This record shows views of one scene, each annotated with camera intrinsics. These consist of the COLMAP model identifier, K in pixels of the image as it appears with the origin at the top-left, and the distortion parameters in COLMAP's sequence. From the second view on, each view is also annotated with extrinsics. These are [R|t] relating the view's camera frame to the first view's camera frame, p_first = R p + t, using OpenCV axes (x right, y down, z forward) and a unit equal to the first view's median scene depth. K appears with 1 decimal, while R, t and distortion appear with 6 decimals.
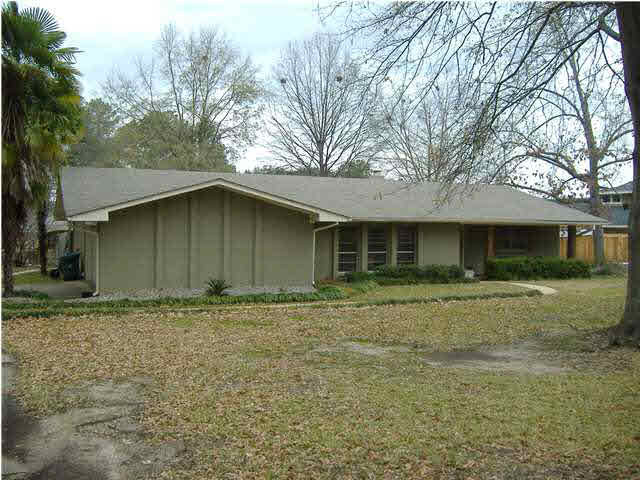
lens RADIAL K [[689.7, 0, 320.0], [0, 689.7, 240.0], [0, 0, 1]] dist [-0.001150, -0.000017]
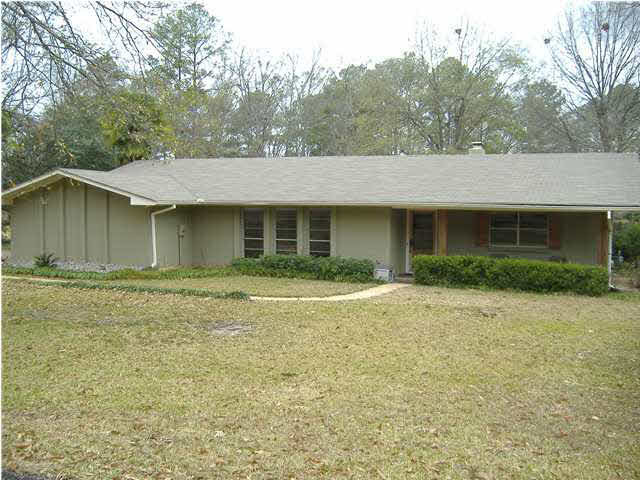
lens RADIAL K [[689.7, 0, 320.0], [0, 689.7, 240.0], [0, 0, 1]] dist [-0.001150, -0.000017]
pose [[0.639526, 0.035717, -0.767939, 0.792272], [-0.021708, 0.999361, 0.028402, -0.008315], [0.768463, -0.001494, 0.639892, 0.454917]]
